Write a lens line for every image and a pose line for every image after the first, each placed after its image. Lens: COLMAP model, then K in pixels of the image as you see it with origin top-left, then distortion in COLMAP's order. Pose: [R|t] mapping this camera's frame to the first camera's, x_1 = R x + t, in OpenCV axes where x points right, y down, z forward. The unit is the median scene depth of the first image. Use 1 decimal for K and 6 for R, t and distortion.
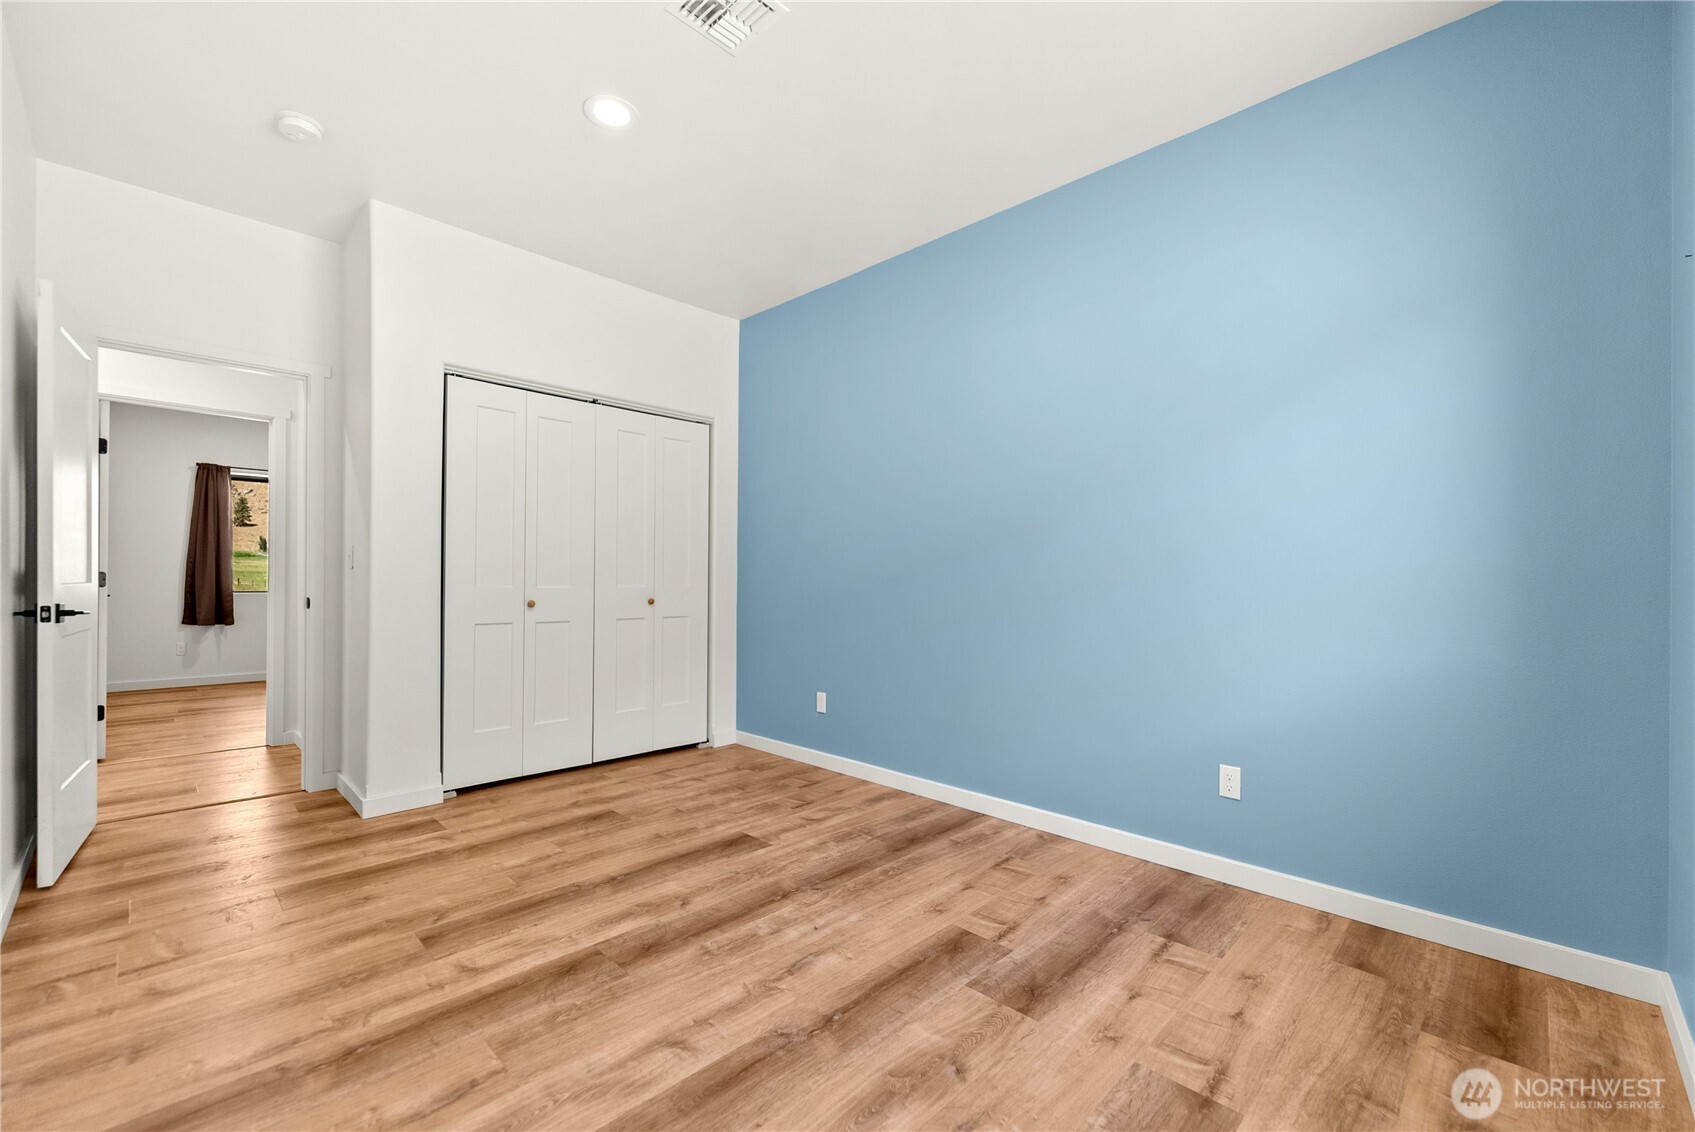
lens RADIAL K [[716.2, 0, 869.6], [0, 716.2, 583.4], [0, 0, 1]] dist [-0.001448, -0.000263]
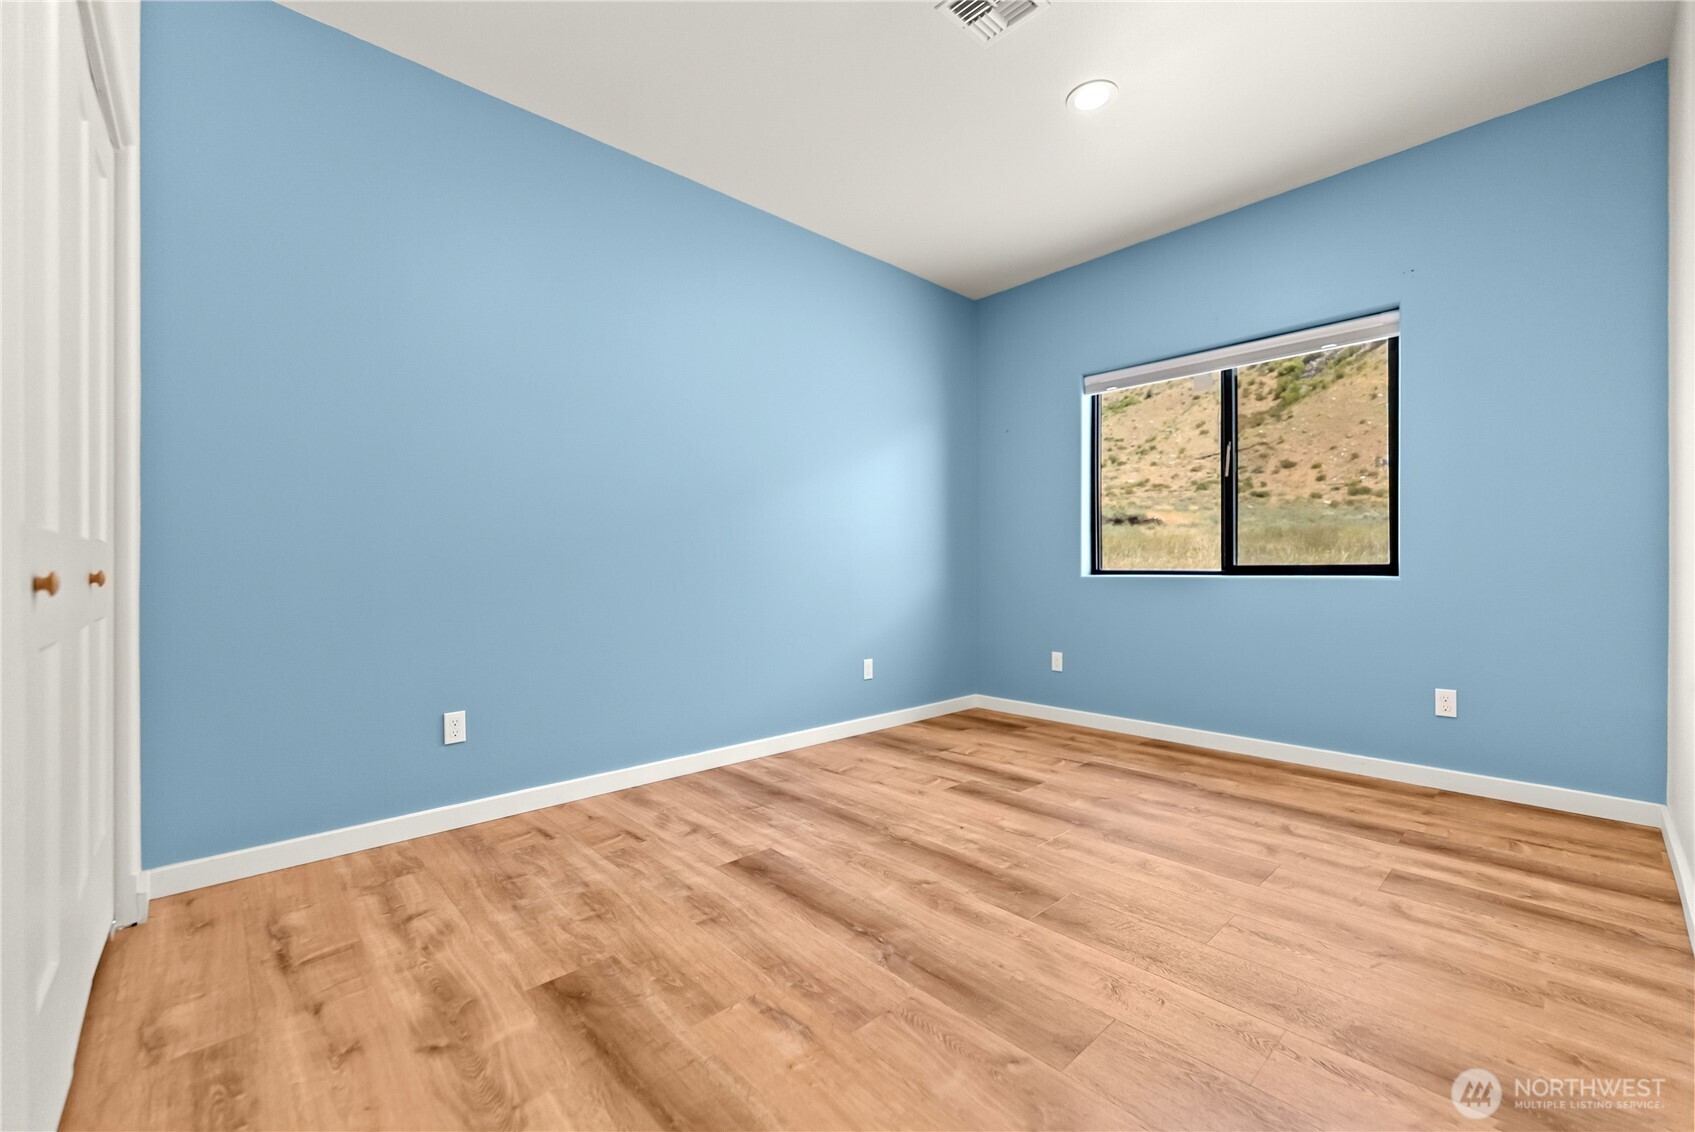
lens RADIAL K [[678.9, 0, 847.5], [0, 678.9, 566.0], [0, 0, 1]] dist [0.000059, -0.000114]
pose [[0.056522, -0.008958, 0.998361, -0.926361], [0.010742, 0.999907, 0.008363, 0.026055], [-0.998344, 0.010252, 0.056613, 0.857143]]
